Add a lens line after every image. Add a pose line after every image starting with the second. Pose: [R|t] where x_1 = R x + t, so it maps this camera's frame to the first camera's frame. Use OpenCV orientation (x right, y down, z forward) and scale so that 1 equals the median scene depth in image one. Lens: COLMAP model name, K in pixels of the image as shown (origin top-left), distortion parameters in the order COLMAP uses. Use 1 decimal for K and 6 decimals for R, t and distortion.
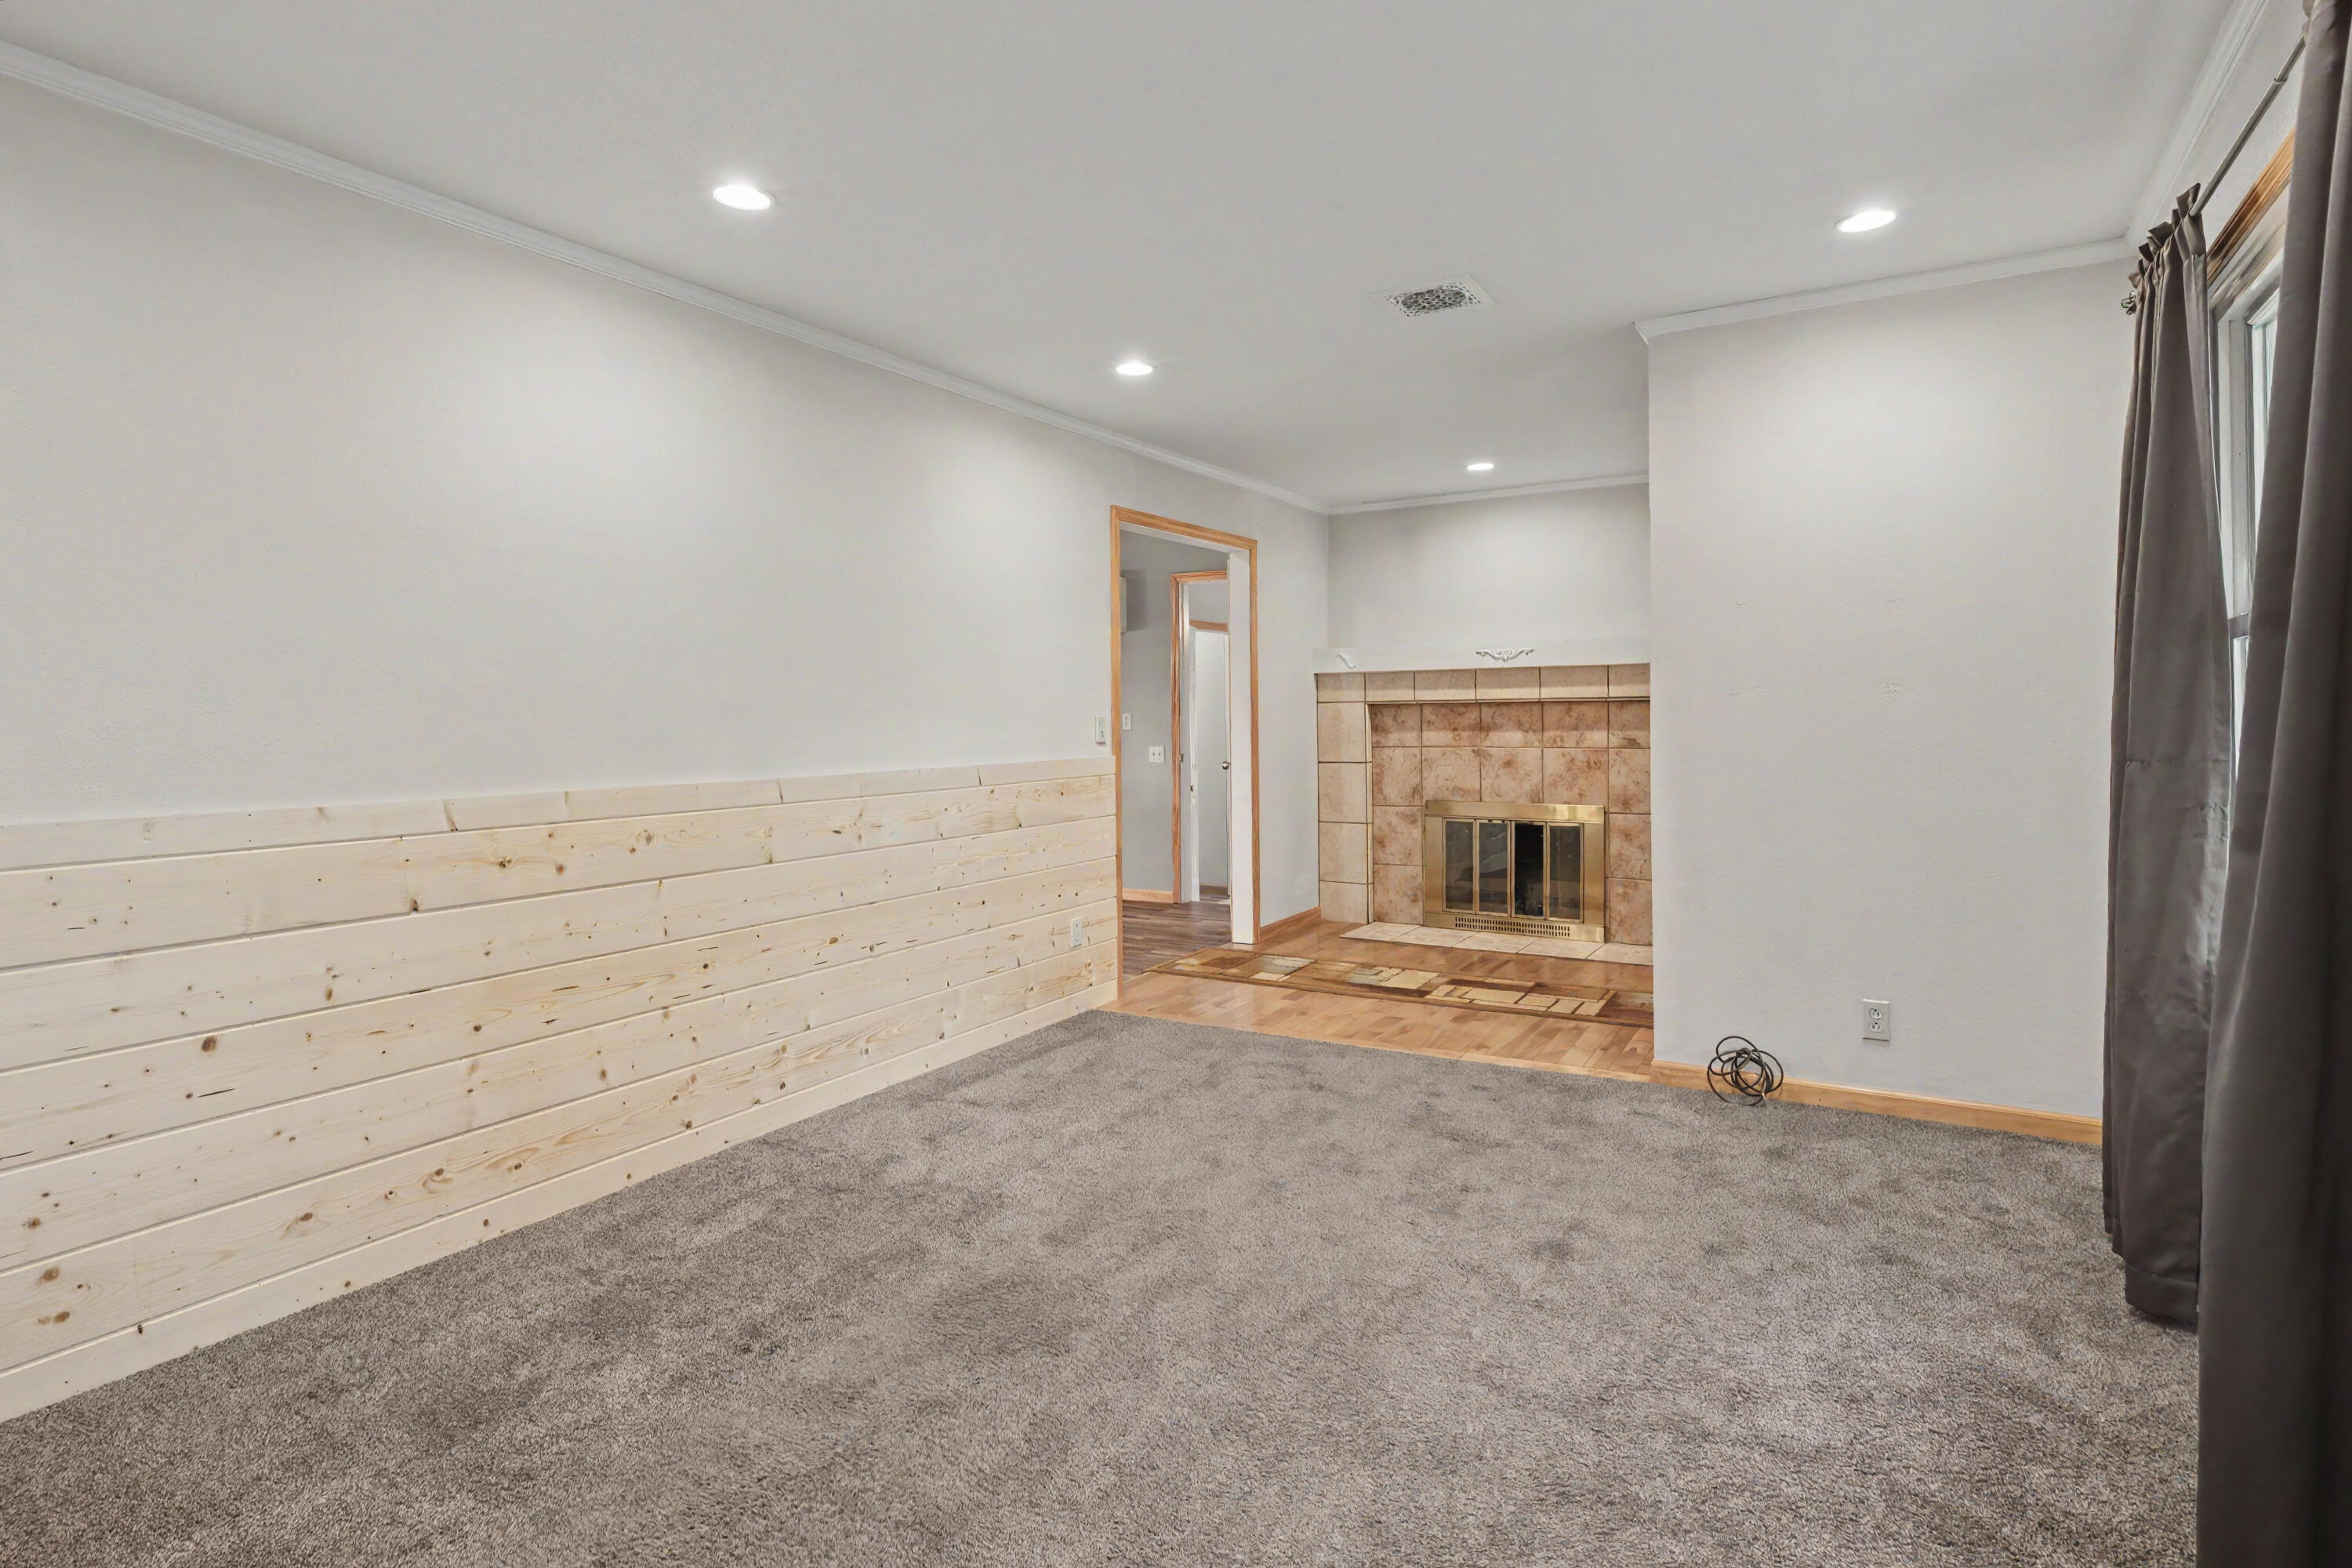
lens RADIAL K [[1173.7, 0, 1162.9], [0, 1173.7, 731.4], [0, 0, 1]] dist [0.000267, 0.000117]
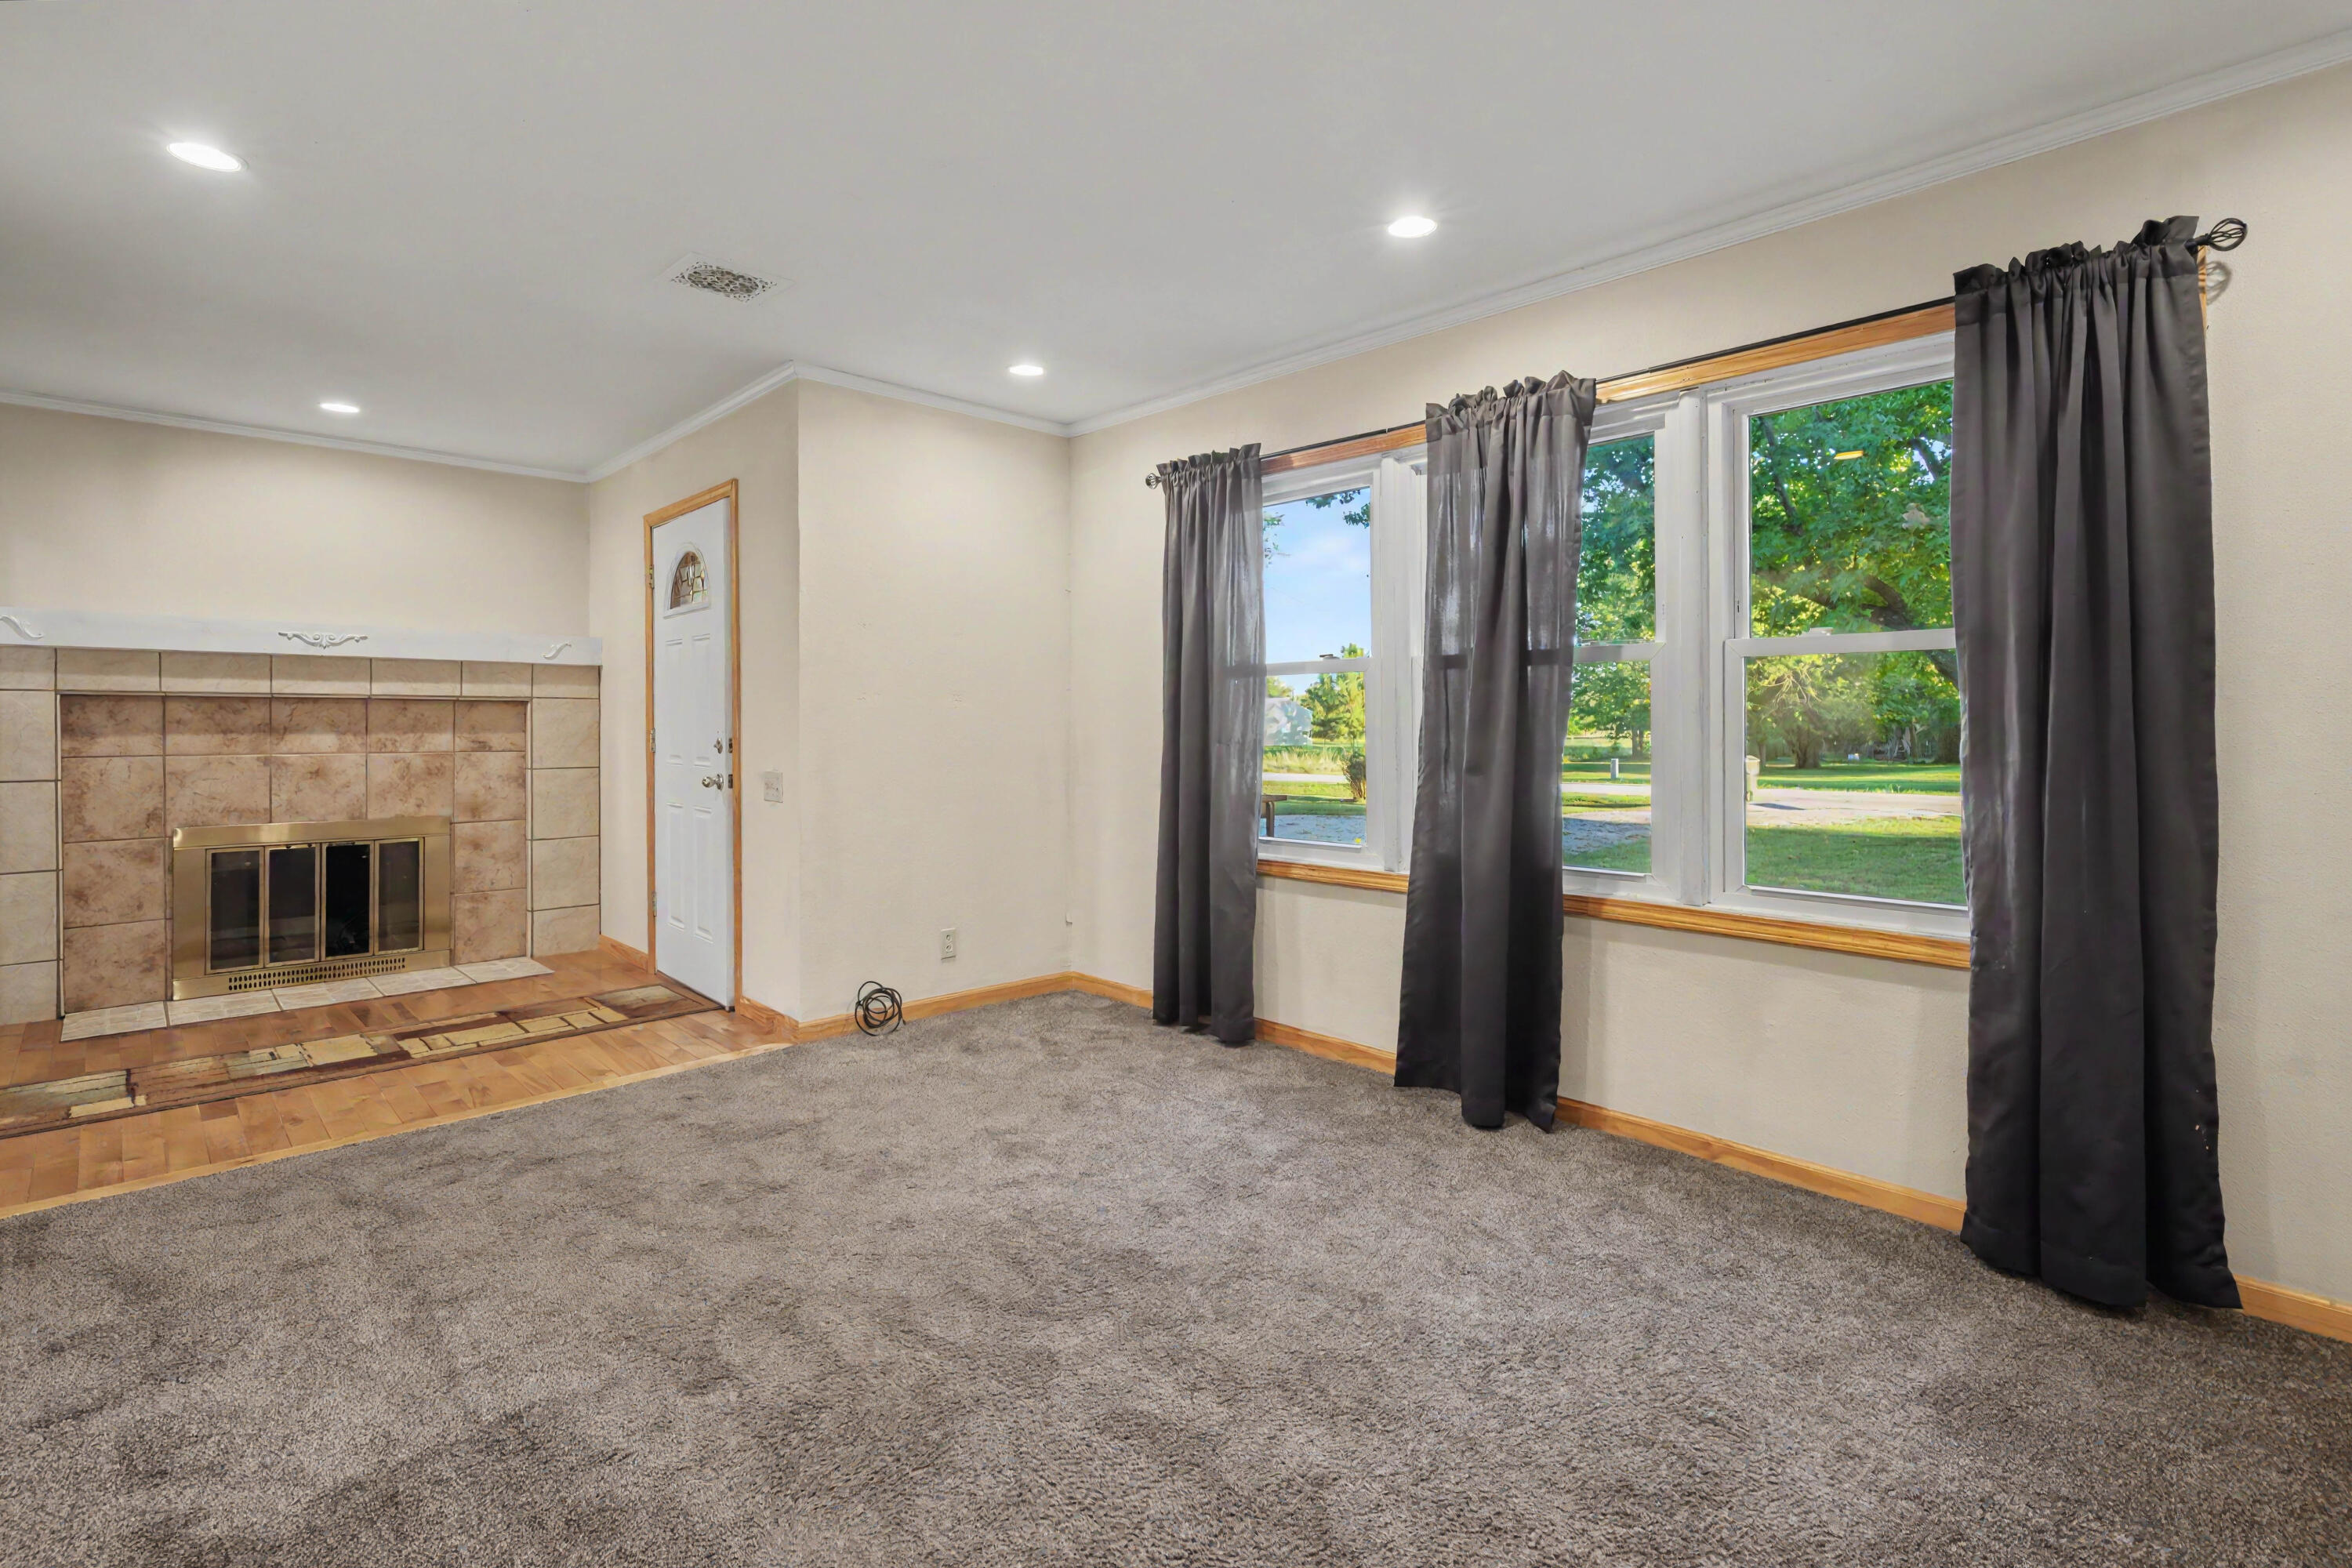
lens RADIAL K [[1126.4, 0, 1192.8], [0, 1126.4, 731.9], [0, 0, 1]] dist [-0.000351, 0.000182]
pose [[0.244928, 0.003862, 0.969534, -0.314478], [0.004714, 0.999976, -0.005174, 0.005553], [-0.969530, 0.005837, 0.244904, 0.219920]]
